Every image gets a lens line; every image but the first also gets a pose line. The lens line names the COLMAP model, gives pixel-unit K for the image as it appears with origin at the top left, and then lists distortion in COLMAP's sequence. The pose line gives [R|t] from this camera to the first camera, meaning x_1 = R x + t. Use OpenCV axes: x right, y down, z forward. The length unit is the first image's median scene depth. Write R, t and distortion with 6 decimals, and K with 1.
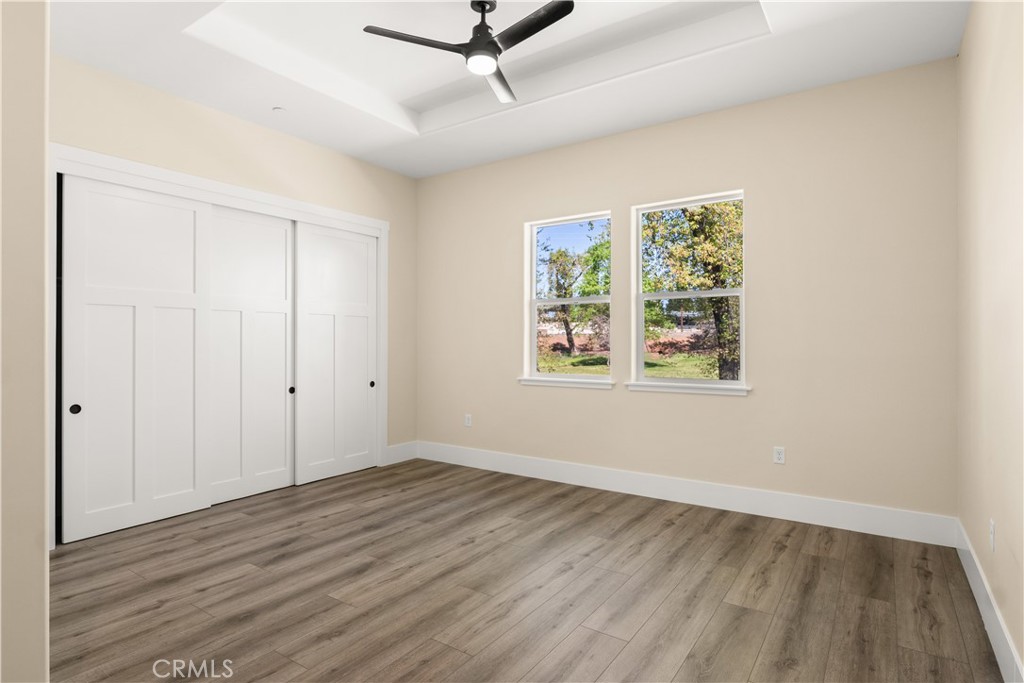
lens RADIAL K [[540.8, 0, 508.2], [0, 540.8, 341.7], [0, 0, 1]] dist [-0.003096, 0.000534]
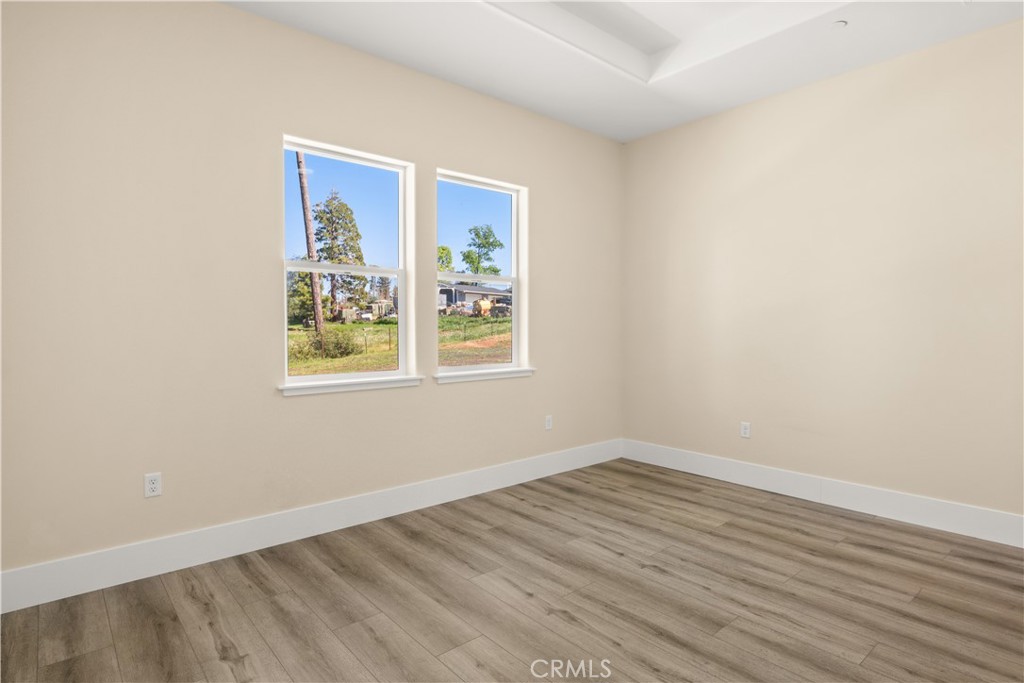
lens RADIAL K [[540.8, 0, 508.9], [0, 540.8, 339.1], [0, 0, 1]] dist [-0.003096, 0.000534]
pose [[0.255047, -0.023924, 0.966633, -0.675874], [0.000215, 0.999695, 0.024685, -0.002003], [-0.966929, -0.006088, 0.254975, 0.798603]]
